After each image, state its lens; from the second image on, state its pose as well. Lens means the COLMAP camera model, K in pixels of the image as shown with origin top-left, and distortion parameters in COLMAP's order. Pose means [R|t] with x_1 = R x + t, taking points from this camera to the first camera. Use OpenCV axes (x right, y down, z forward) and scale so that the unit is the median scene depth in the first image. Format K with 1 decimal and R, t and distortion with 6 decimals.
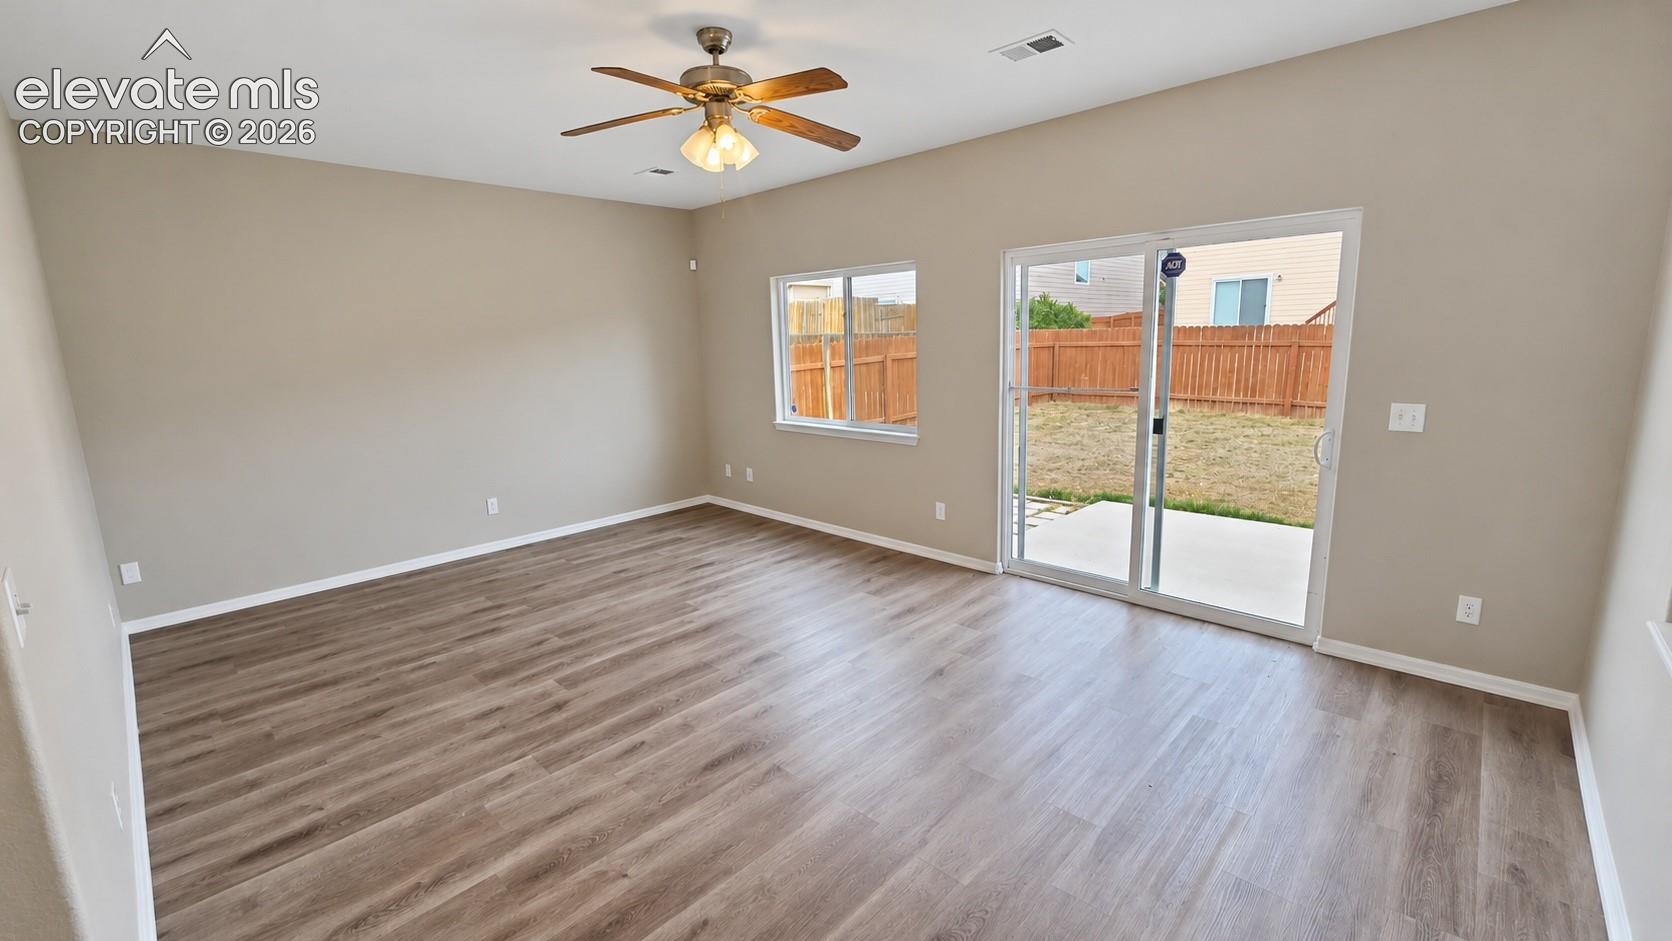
lens RADIAL K [[679.2, 0, 837.4], [0, 679.2, 458.2], [0, 0, 1]] dist [-0.000260, 0.000080]
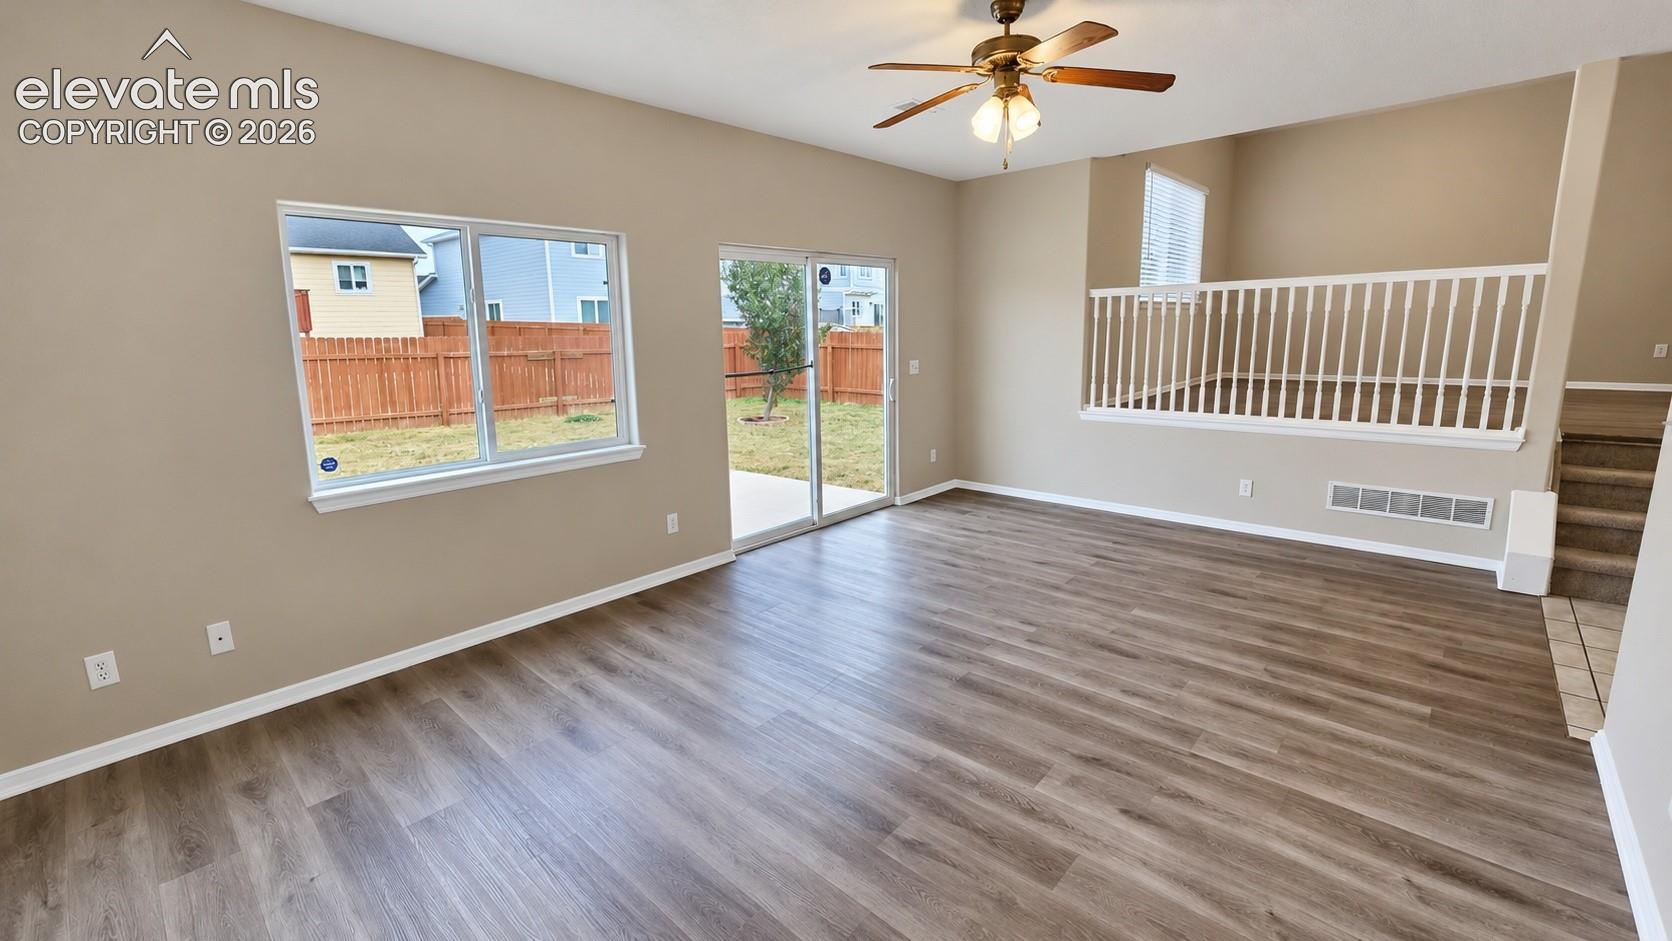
lens RADIAL K [[694.2, 0, 834.1], [0, 694.2, 444.2], [0, 0, 1]] dist [-0.009375, -0.000157]
pose [[-0.014877, -0.135363, 0.990684, -1.096549], [0.201766, 0.970006, 0.135567, -0.151861], [-0.979321, 0.201904, 0.012880, 1.152664]]
